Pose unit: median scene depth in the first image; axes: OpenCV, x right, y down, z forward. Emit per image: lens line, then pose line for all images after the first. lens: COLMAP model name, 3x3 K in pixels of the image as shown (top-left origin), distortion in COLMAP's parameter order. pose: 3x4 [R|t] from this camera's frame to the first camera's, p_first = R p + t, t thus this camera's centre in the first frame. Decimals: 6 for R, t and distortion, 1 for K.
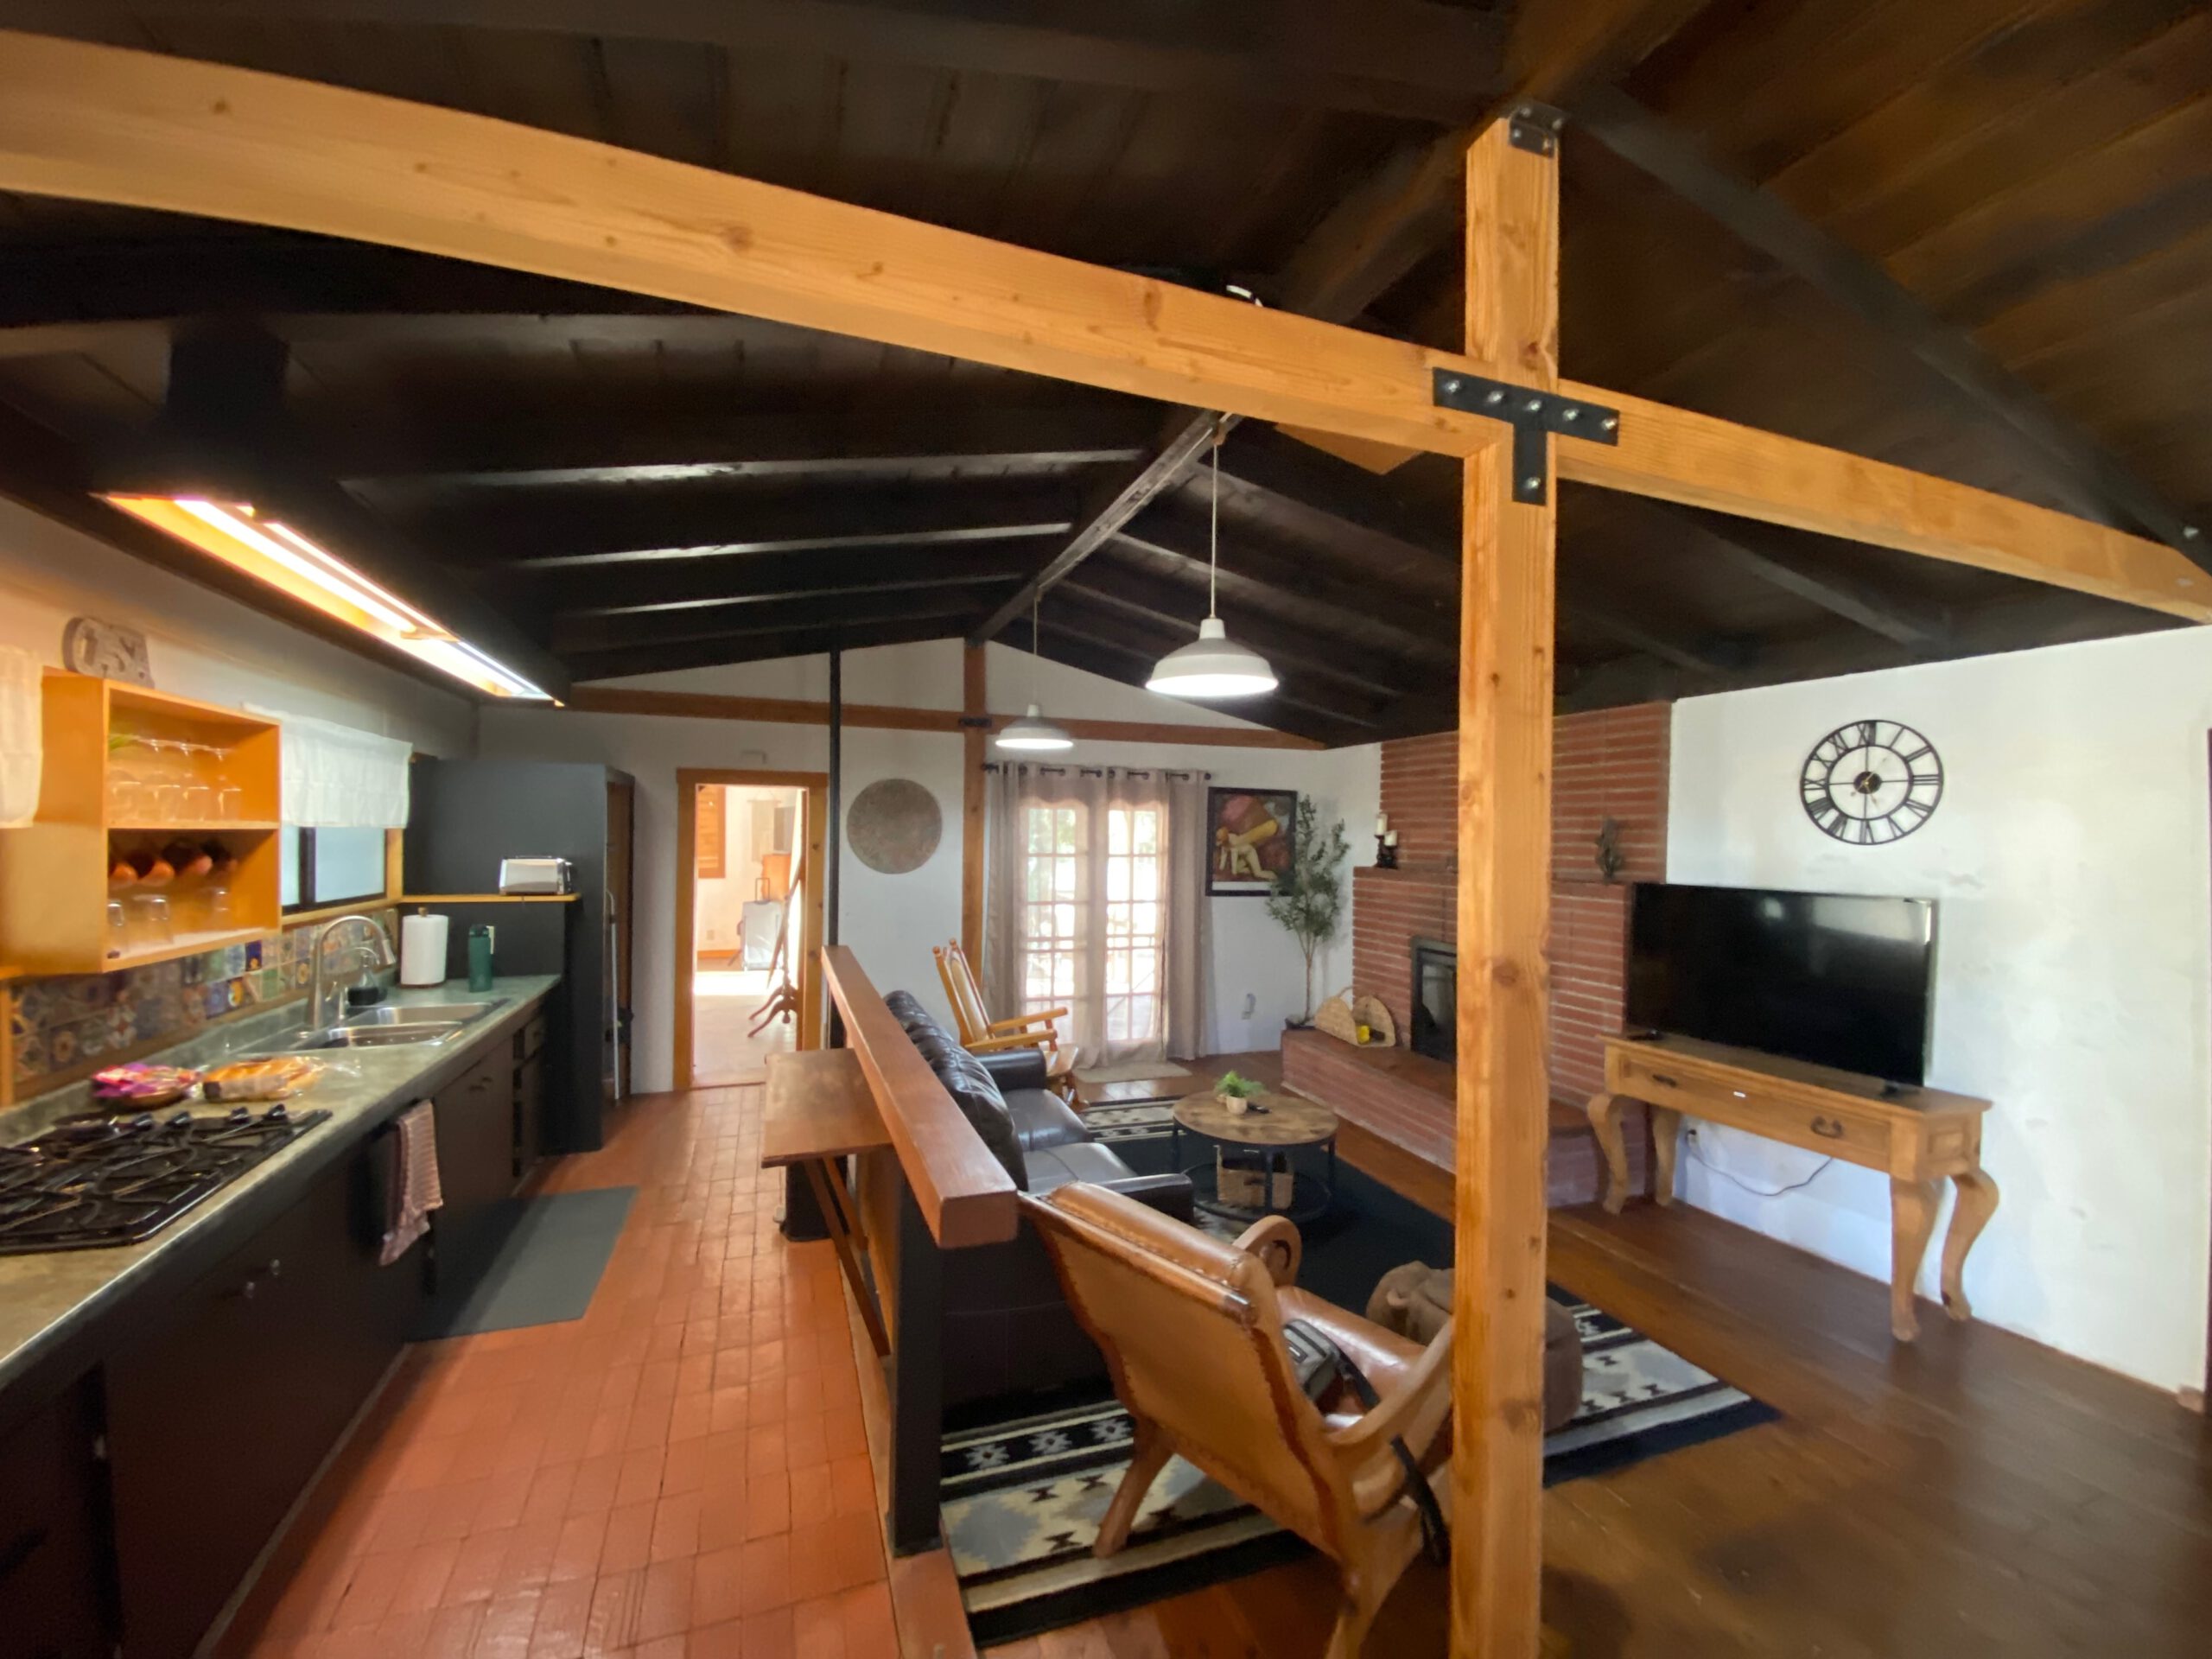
lens RADIAL K [[892.3, 0, 1110.9], [0, 892.3, 835.7], [0, 0, 1]] dist [0.034521, -0.023005]
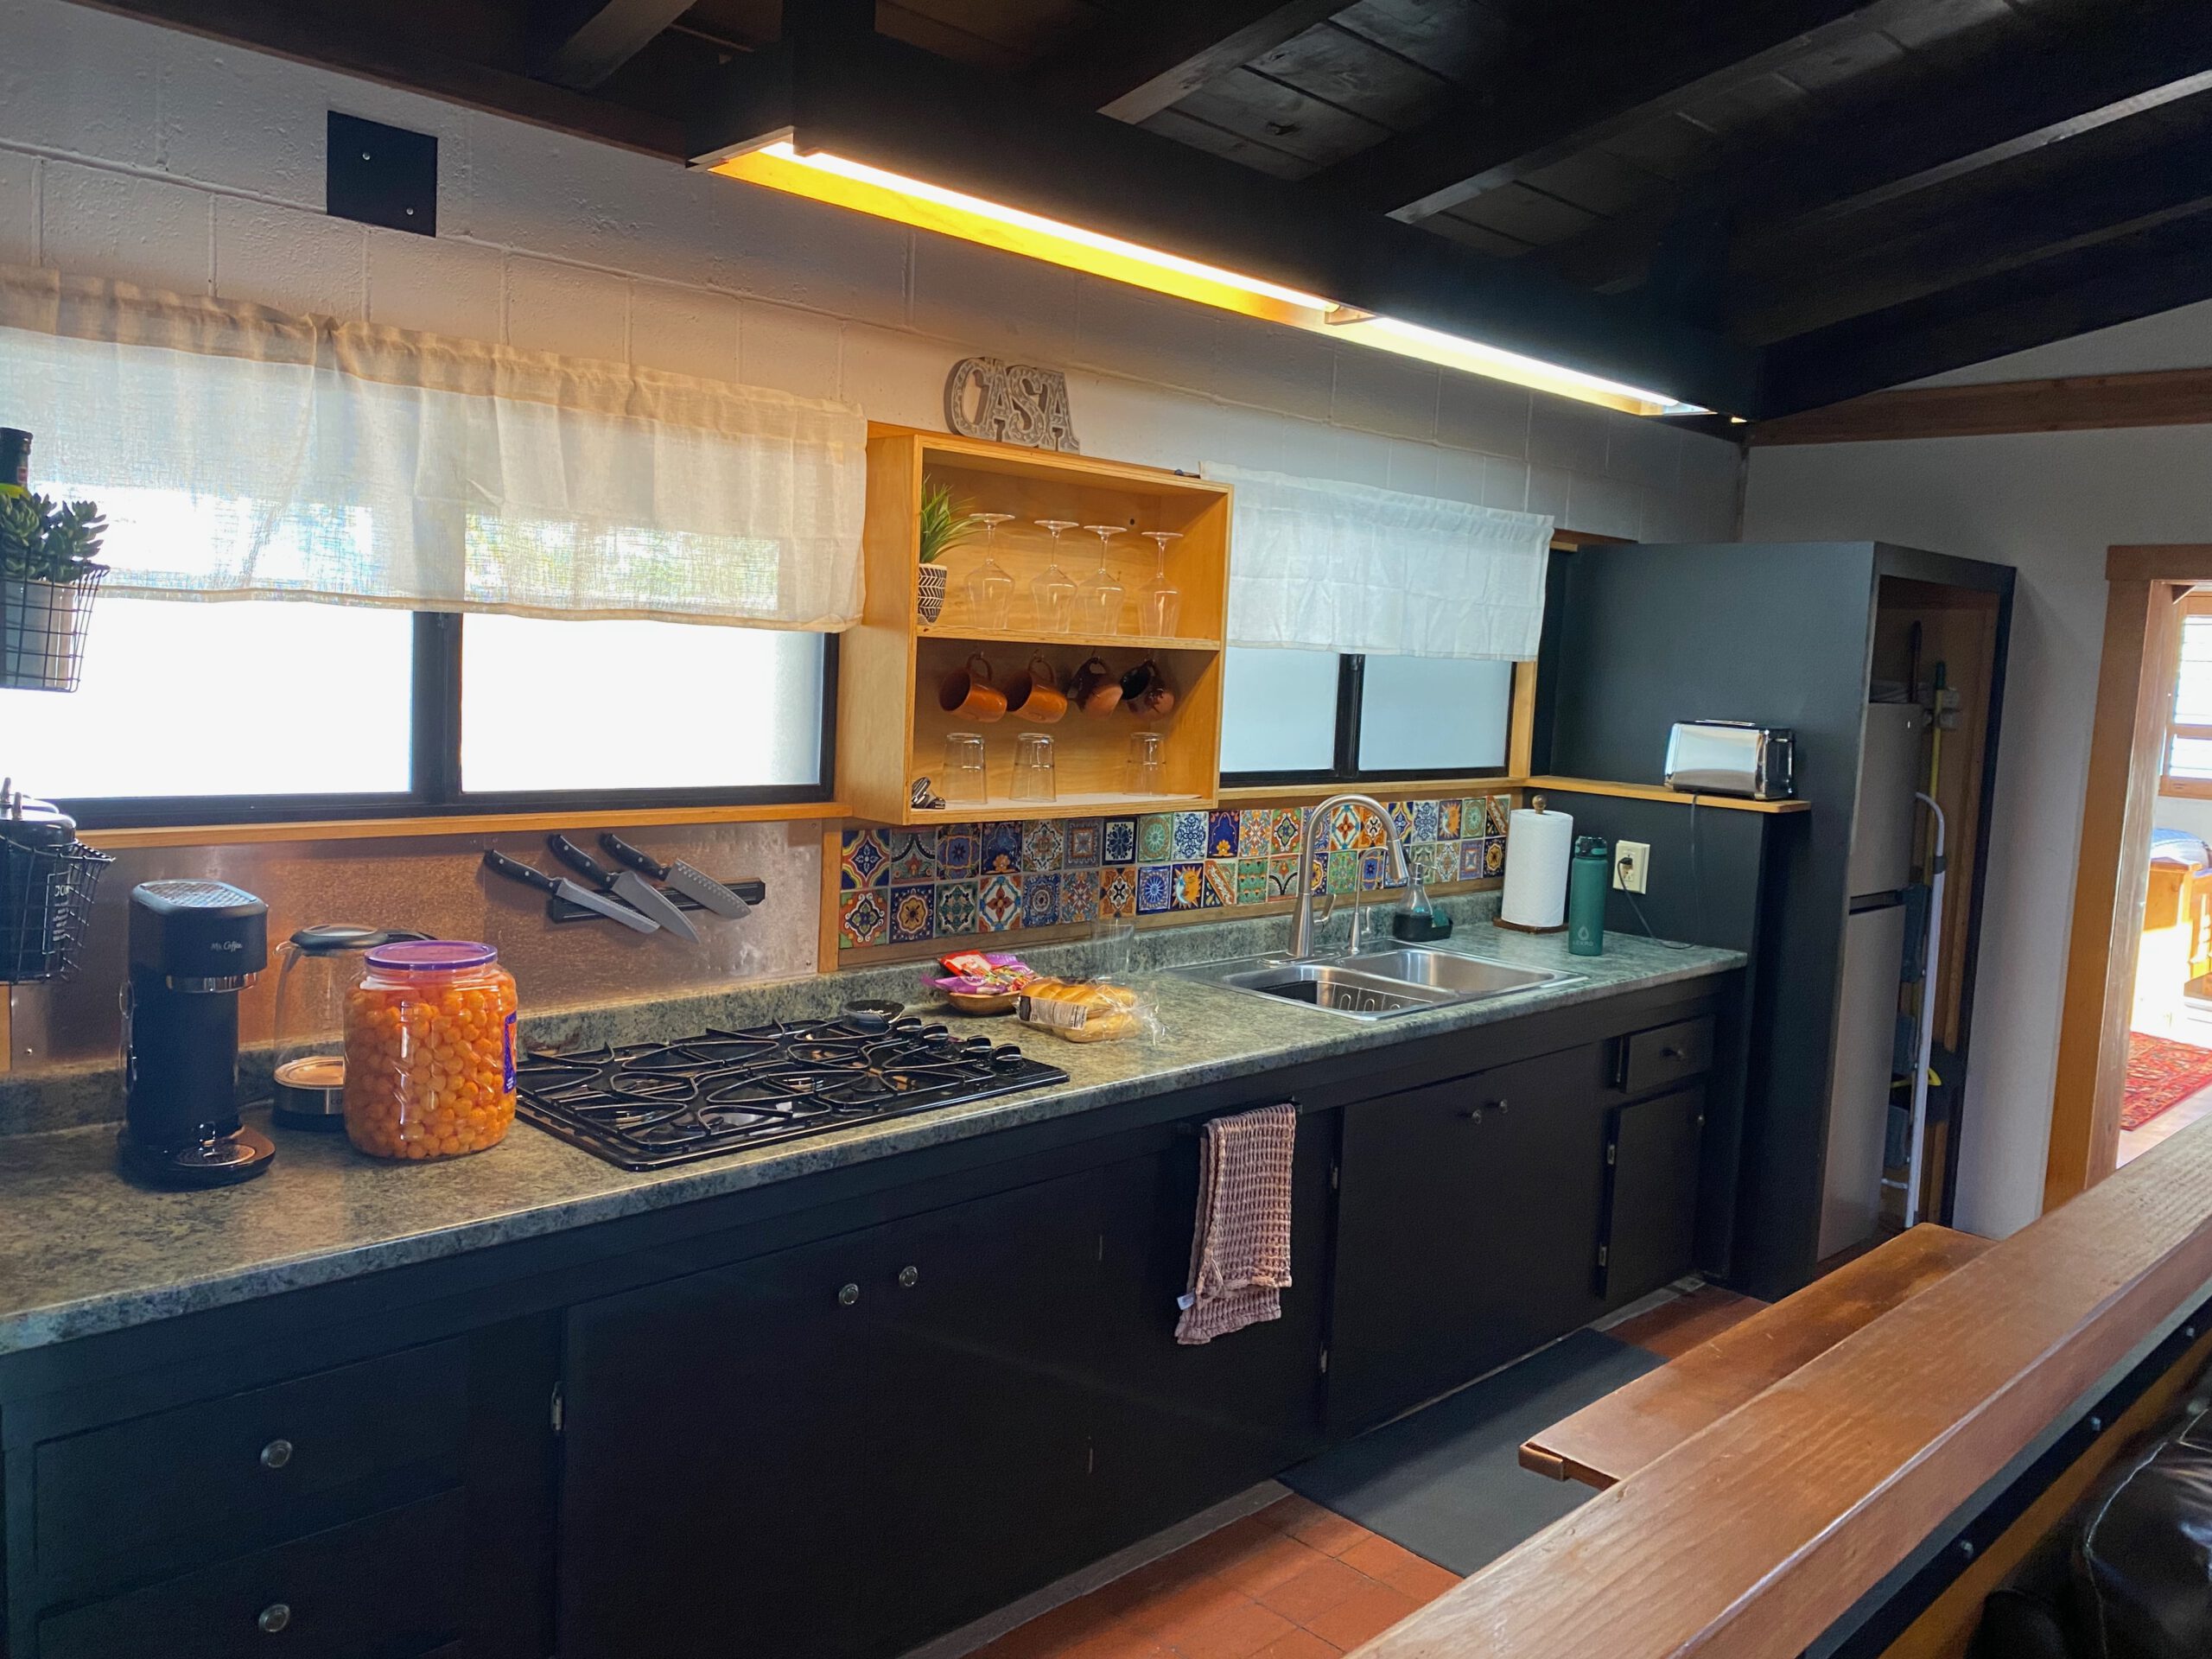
lens RADIAL K [[1669.2, 0, 1098.9], [0, 1669.2, 789.4], [0, 0, 1]] dist [0.039775, -0.001654]
pose [[0.404862, 0.078203, -0.911027, 0.119054], [-0.037830, 0.996915, 0.068764, 0.010045], [0.913595, 0.006625, 0.406572, 0.291333]]
